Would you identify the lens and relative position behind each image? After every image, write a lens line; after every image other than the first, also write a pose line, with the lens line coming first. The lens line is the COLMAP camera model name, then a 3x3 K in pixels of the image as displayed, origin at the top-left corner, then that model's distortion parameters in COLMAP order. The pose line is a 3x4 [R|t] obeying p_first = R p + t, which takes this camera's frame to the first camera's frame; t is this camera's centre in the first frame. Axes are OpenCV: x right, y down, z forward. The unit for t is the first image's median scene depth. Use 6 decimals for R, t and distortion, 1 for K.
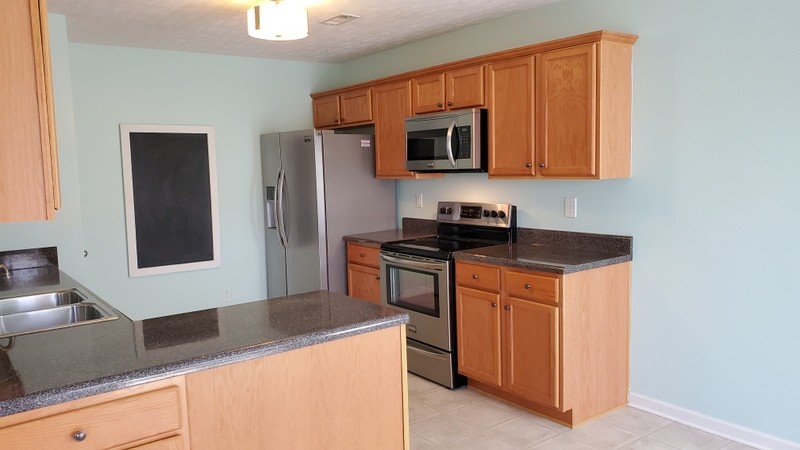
lens RADIAL K [[621.1, 0, 400.0], [0, 621.1, 225.0], [0, 0, 1]] dist [0.032579, -0.005574]
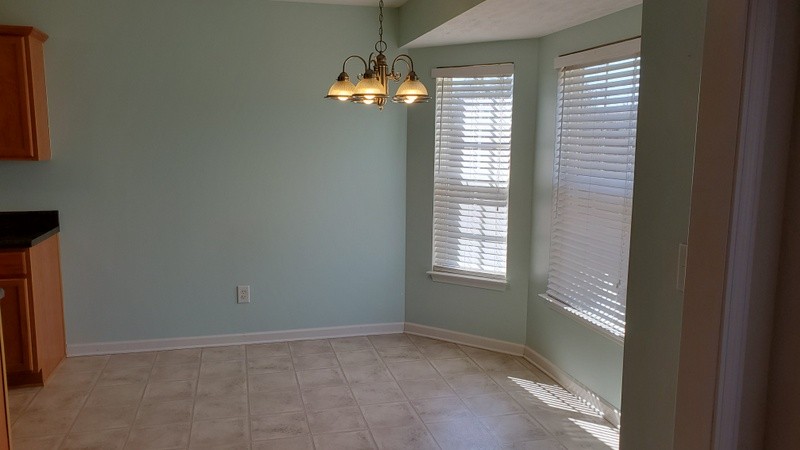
lens RADIAL K [[623.9, 0, 400.0], [0, 623.9, 225.0], [0, 0, 1]] dist [0.001361, 0.000700]
pose [[0.378361, -0.099136, 0.920334, -0.404676], [0.077671, 0.994142, 0.075155, 0.006739], [-0.922394, 0.043048, 0.383845, -0.020244]]
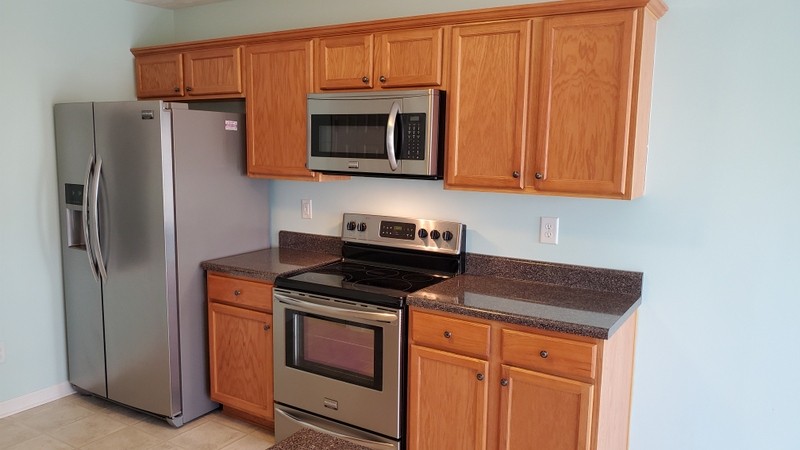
lens RADIAL K [[621.1, 0, 400.0], [0, 621.1, 225.0], [0, 0, 1]] dist [0.032579, -0.005574]
pose [[0.932957, -0.001168, 0.359985, -0.163584], [-0.009066, 0.999601, 0.026740, -0.052058], [-0.359873, -0.028211, 0.932575, 0.353685]]
